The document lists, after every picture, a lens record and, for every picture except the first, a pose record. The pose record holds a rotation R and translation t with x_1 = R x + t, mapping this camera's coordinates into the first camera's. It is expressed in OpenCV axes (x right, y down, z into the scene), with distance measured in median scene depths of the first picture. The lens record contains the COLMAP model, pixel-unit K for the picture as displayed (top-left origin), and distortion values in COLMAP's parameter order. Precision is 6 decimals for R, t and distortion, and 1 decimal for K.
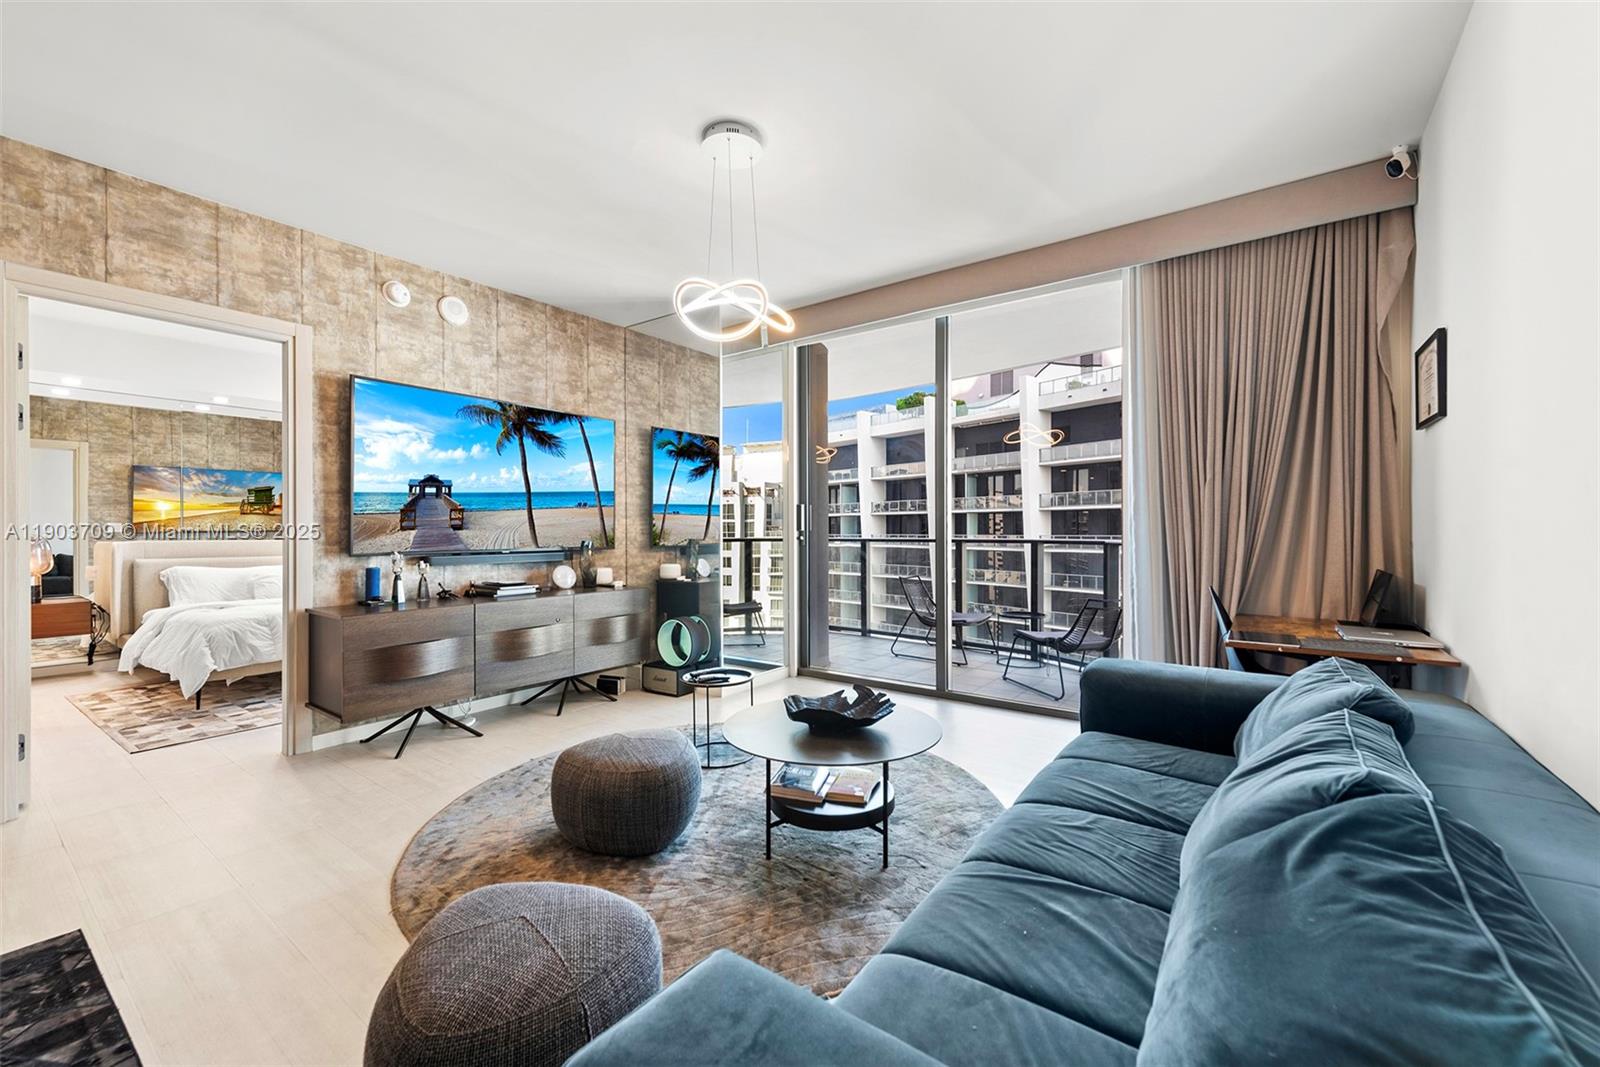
lens RADIAL K [[630.3, 0, 807.8], [0, 630.3, 536.8], [0, 0, 1]] dist [0.013880, -0.004437]
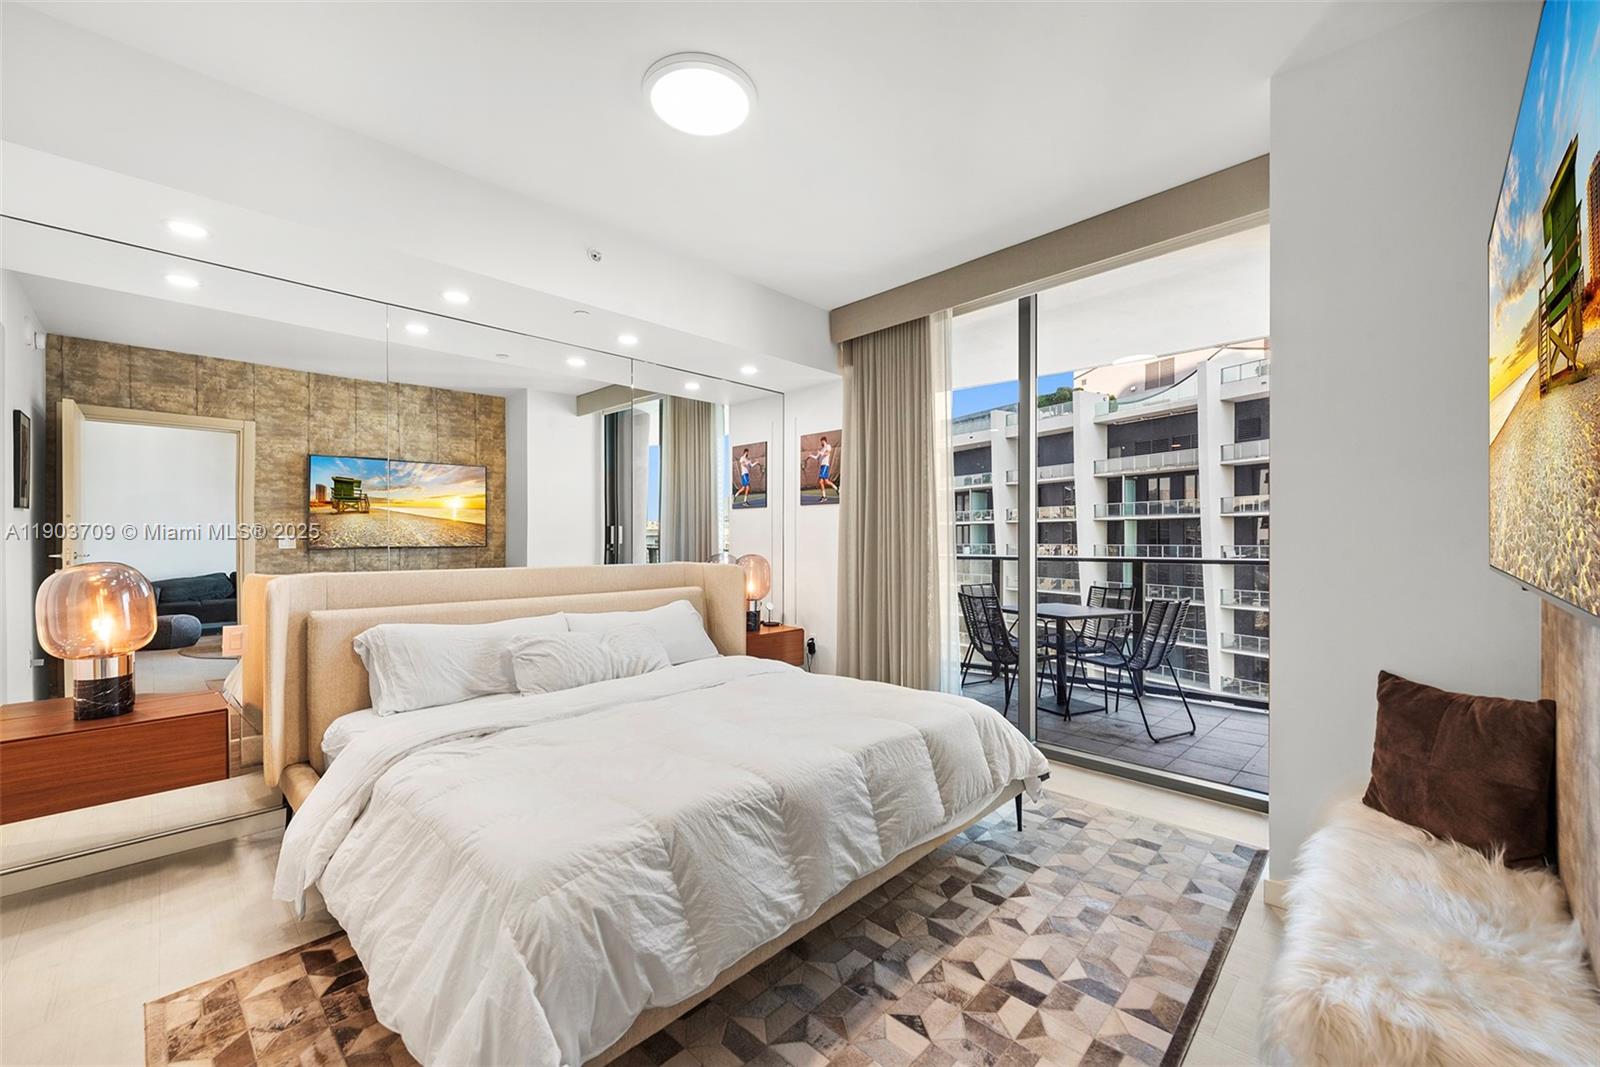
lens RADIAL K [[630.3, 0, 807.8], [0, 630.3, 536.8], [0, 0, 1]] dist [0.013880, -0.004437]
pose [[0.988975, -0.000629, -0.148082, -0.699665], [-0.001411, 0.999906, -0.013674, -0.018621], [0.148077, 0.013733, 0.988881, 0.661528]]
